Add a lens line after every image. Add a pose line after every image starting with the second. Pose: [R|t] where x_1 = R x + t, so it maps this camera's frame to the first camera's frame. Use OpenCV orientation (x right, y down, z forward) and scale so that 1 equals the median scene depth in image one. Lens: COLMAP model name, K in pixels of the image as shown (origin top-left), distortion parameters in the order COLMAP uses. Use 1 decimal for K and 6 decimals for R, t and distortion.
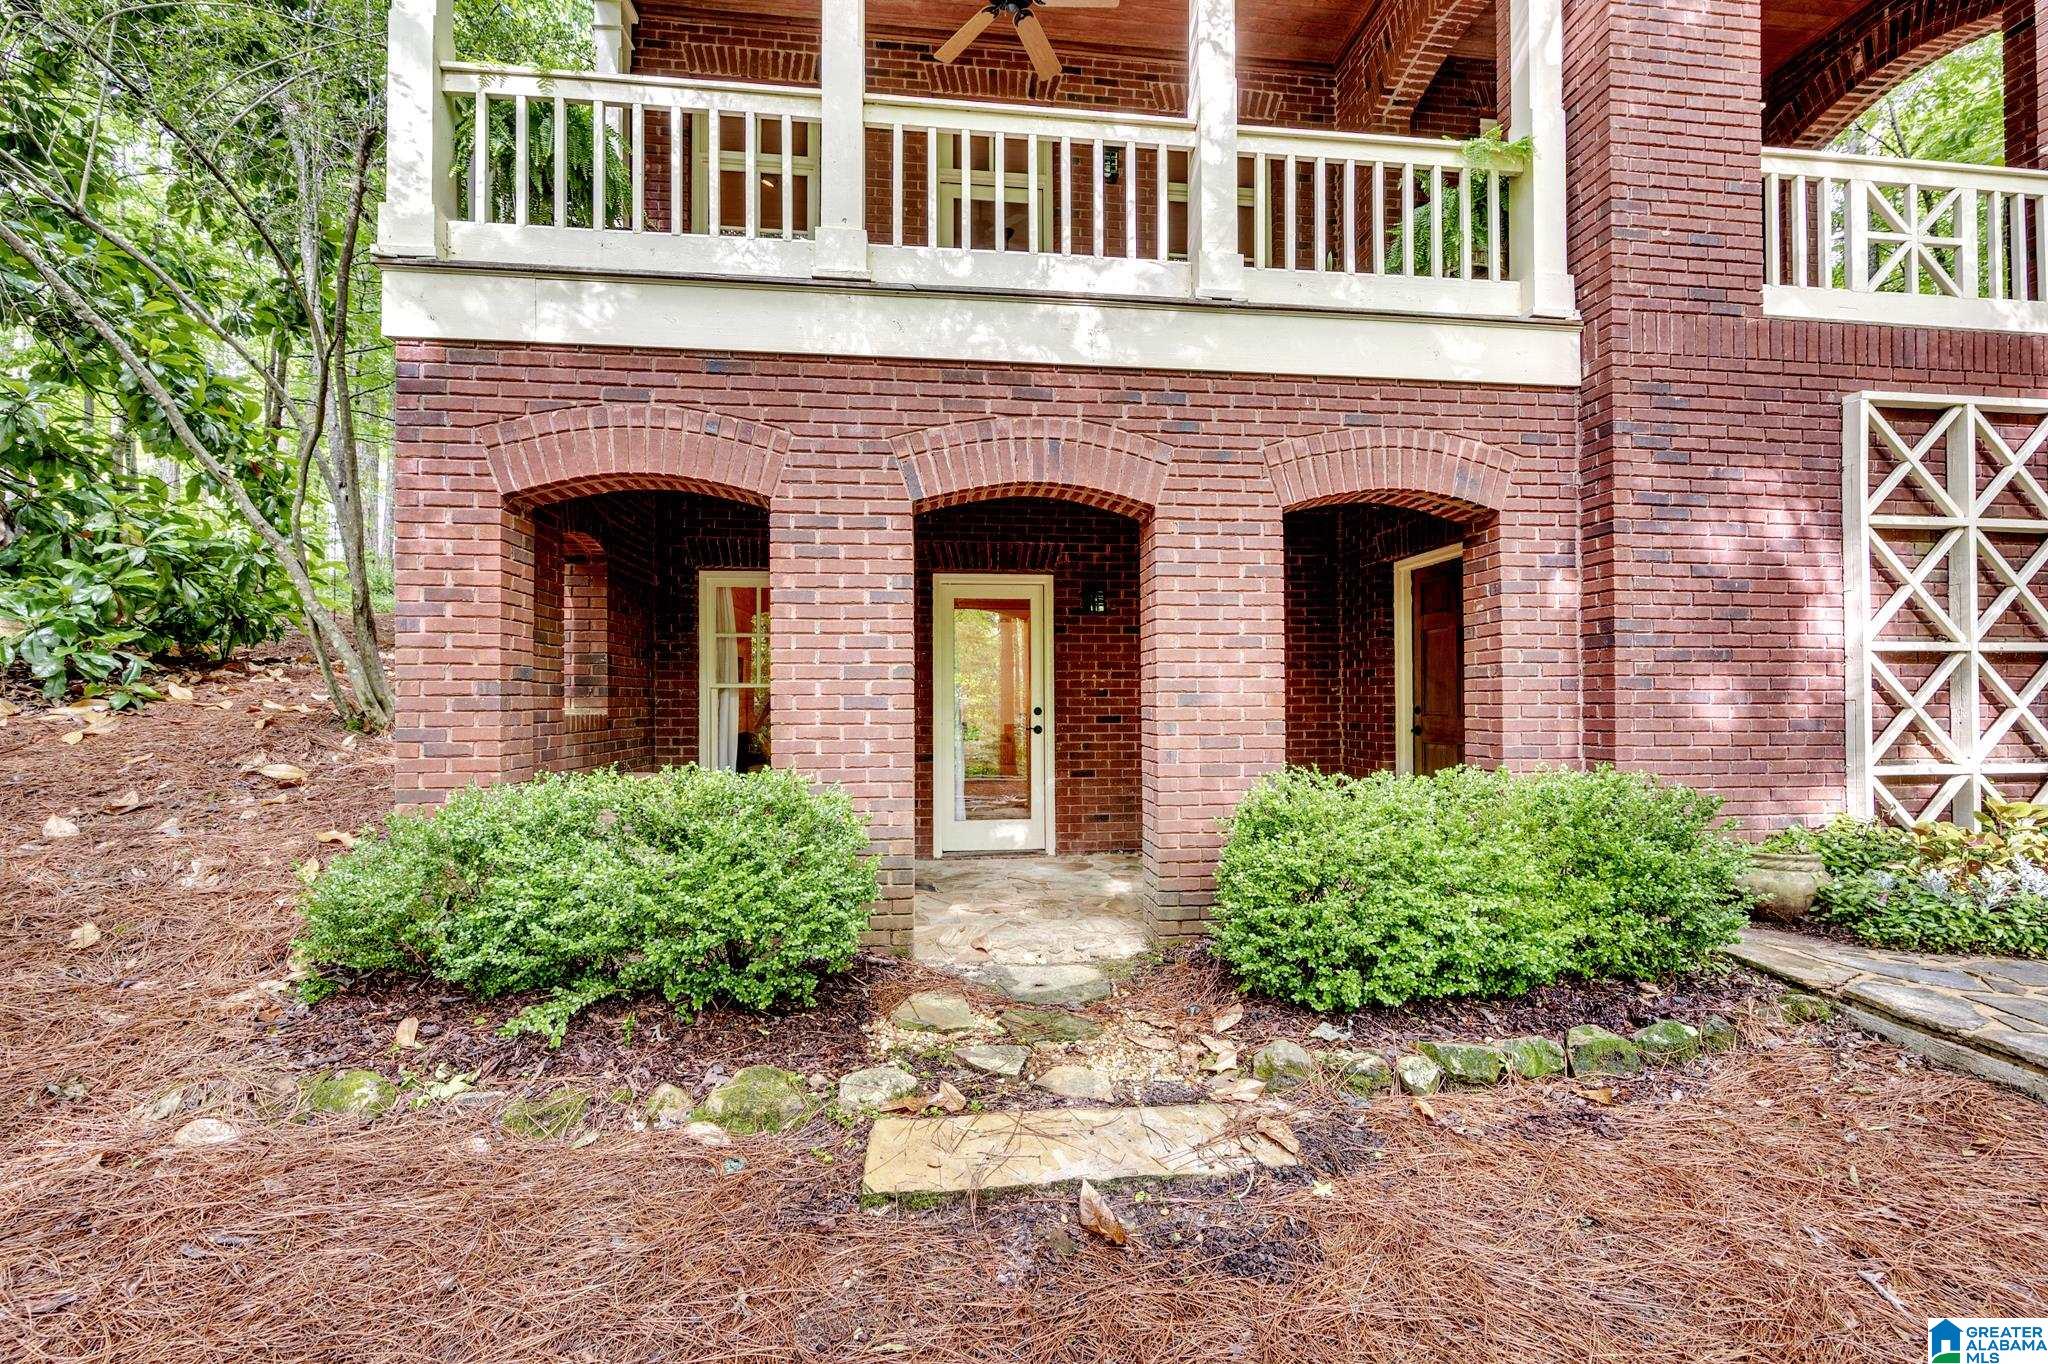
lens RADIAL K [[863.3, 0, 1030.6], [0, 863.3, 688.7], [0, 0, 1]] dist [-0.000057, 0.000143]
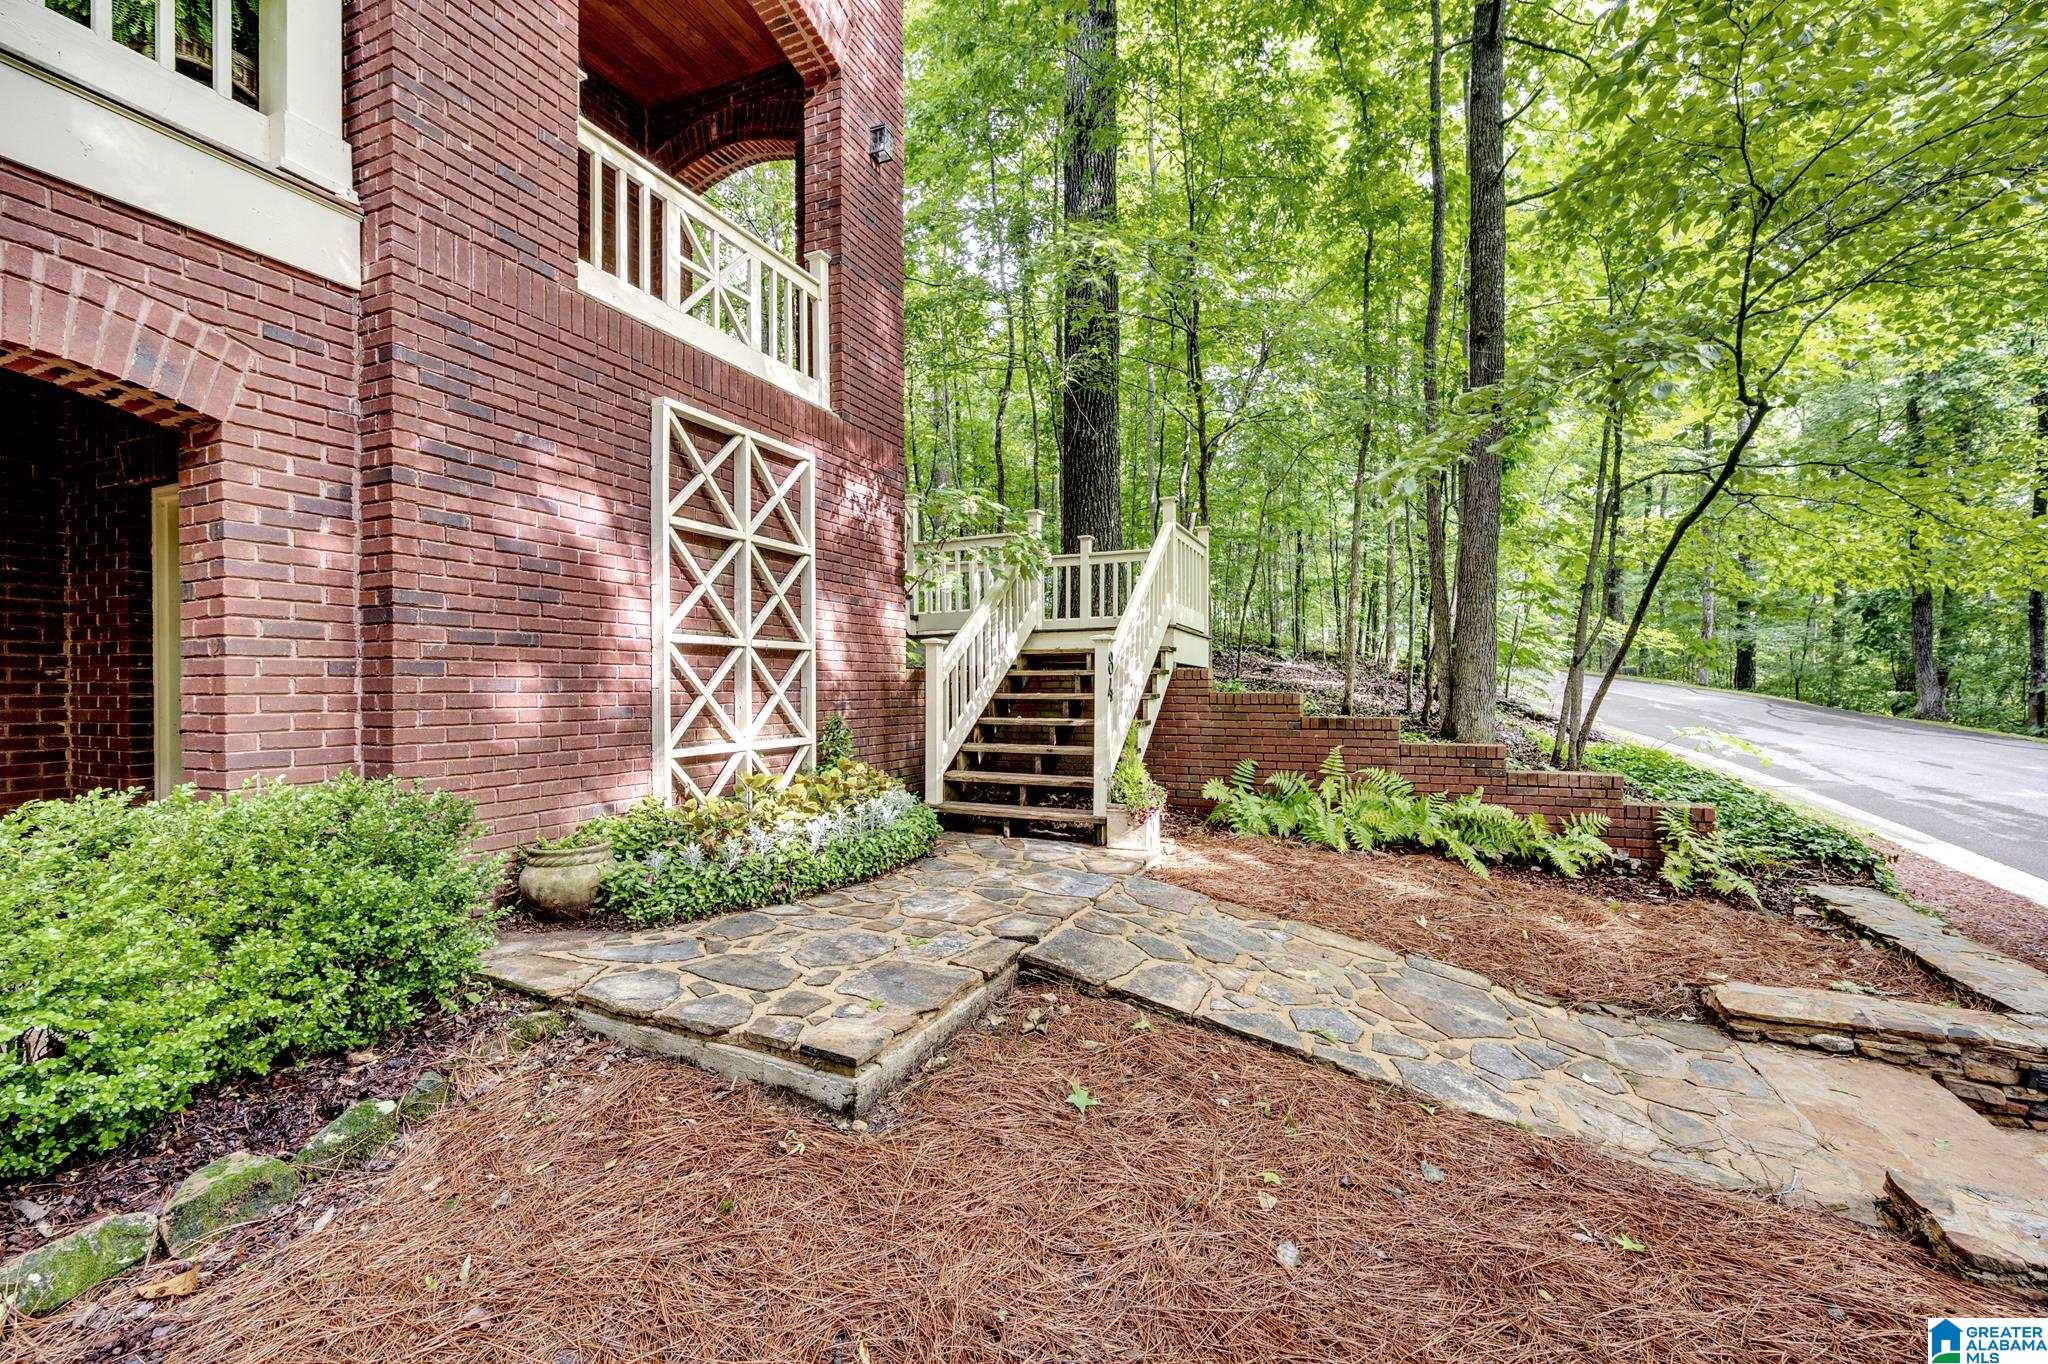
lens RADIAL K [[863.3, 0, 1030.6], [0, 863.3, 688.7], [0, 0, 1]] dist [-0.000057, 0.000143]
pose [[0.508282, -0.001892, 0.861188, 0.274820], [-0.009892, 0.999919, 0.008035, 0.000906], [-0.861134, -0.012603, 0.508222, 0.068357]]
